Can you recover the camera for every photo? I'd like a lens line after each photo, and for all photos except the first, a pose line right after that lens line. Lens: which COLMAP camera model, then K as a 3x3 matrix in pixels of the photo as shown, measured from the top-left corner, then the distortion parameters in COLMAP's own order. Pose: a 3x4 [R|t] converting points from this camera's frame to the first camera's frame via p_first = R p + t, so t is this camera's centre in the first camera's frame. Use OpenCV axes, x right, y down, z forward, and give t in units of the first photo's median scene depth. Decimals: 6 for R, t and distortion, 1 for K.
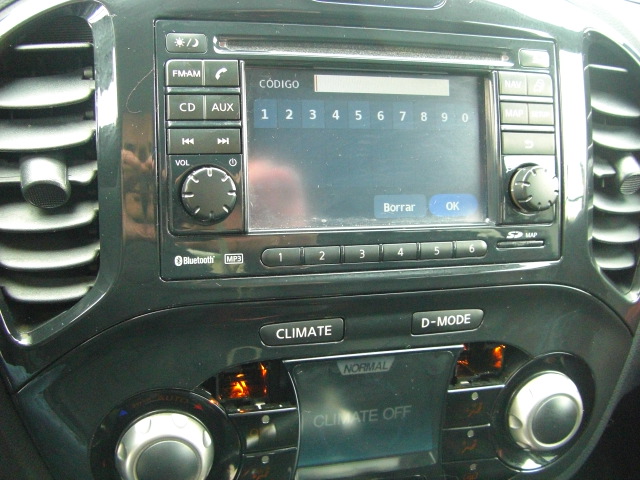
lens RADIAL K [[712.6, 0, 321.4], [0, 712.6, 239.3], [0, 0, 1]] dist [-0.122393, 0.000000]
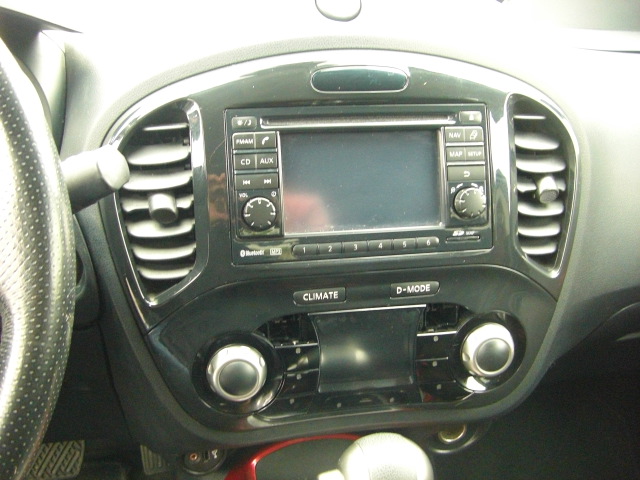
lens RADIAL K [[712.6, 0, 325.3], [0, 712.6, 243.2], [0, 0, 1]] dist [-0.122393, 0.000000]
pose [[0.994809, -0.014737, -0.100689, 0.149181], [0.017526, 0.999485, 0.026863, -0.032627], [0.100241, -0.028488, 0.994555, -0.599155]]
